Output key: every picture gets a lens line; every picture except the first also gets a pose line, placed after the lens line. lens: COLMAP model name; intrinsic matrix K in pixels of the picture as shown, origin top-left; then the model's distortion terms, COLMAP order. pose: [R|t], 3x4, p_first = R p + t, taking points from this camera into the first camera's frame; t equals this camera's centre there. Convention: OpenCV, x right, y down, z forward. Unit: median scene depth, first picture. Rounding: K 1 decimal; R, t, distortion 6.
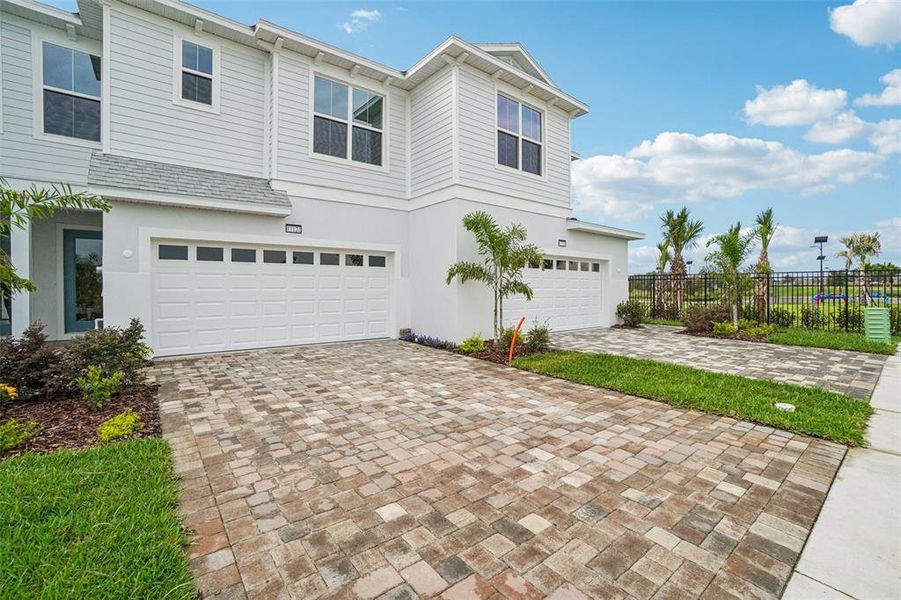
lens RADIAL K [[405.9, 0, 450.0], [0, 405.9, 291.2], [0, 0, 1]] dist [-0.063699, 0.023196]
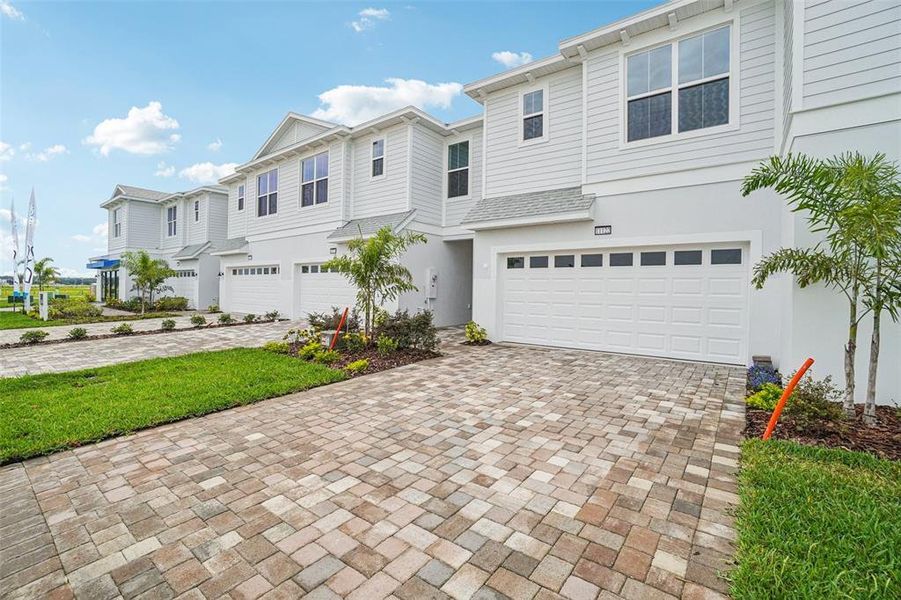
lens RADIAL K [[405.9, 0, 450.0], [0, 405.9, 291.2], [0, 0, 1]] dist [-0.063699, 0.023196]
pose [[0.221509, 0.009318, -0.975114, 0.826205], [-0.019506, 0.999797, 0.005123, -0.013400], [0.974963, 0.017886, 0.221645, 0.763492]]
